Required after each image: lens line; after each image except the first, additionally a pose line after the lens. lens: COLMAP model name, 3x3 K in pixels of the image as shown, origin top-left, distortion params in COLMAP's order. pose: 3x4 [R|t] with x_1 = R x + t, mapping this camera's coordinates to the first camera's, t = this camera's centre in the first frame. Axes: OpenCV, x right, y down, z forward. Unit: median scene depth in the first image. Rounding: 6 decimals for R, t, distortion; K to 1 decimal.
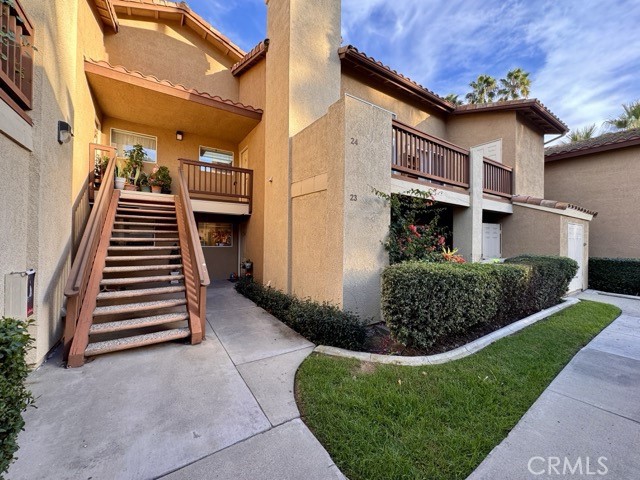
lens RADIAL K [[255.7, 0, 320.6], [0, 255.7, 238.1], [0, 0, 1]] dist [-0.004616, 0.000200]
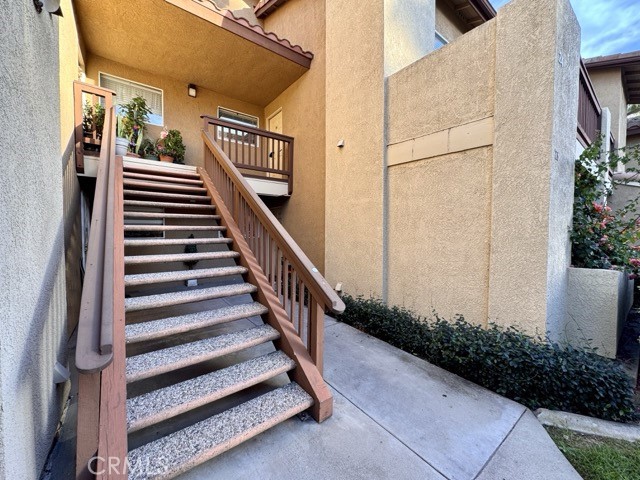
lens RADIAL K [[255.7, 0, 320.3], [0, 255.7, 237.8], [0, 0, 1]] dist [-0.004616, 0.000200]
pose [[0.997910, -0.009211, 0.063961, -0.301086], [0.006544, 0.999105, 0.041783, 0.005355], [-0.064289, -0.041277, 0.997077, 0.274054]]
